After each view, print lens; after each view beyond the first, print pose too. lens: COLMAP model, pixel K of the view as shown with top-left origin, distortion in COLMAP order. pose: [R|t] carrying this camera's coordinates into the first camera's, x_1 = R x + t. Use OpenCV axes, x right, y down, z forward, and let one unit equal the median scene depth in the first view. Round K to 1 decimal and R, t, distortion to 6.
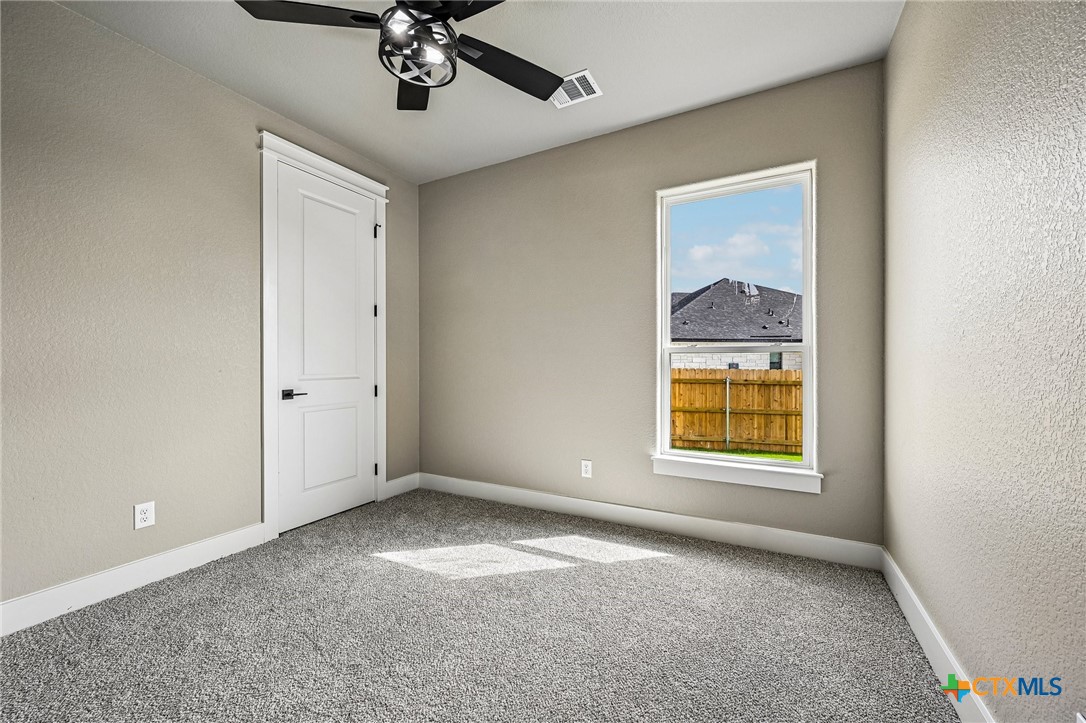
lens RADIAL K [[424.8, 0, 541.3], [0, 424.8, 362.3], [0, 0, 1]] dist [-0.000802, 0.000222]
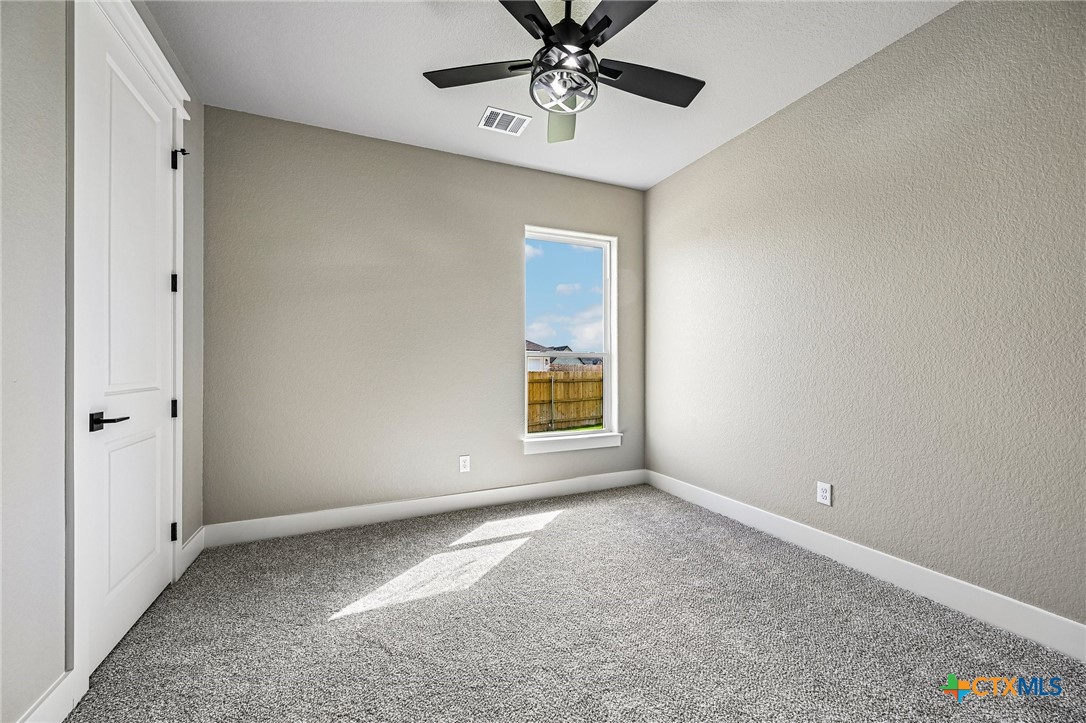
lens RADIAL K [[424.8, 0, 532.1], [0, 424.8, 366.1], [0, 0, 1]] dist [-0.000802, 0.000222]
pose [[0.618705, -0.001485, 0.785622, -0.727574], [0.002934, 0.999996, -0.000420, 0.006736], [-0.785618, 0.002565, 0.618707, 0.238723]]
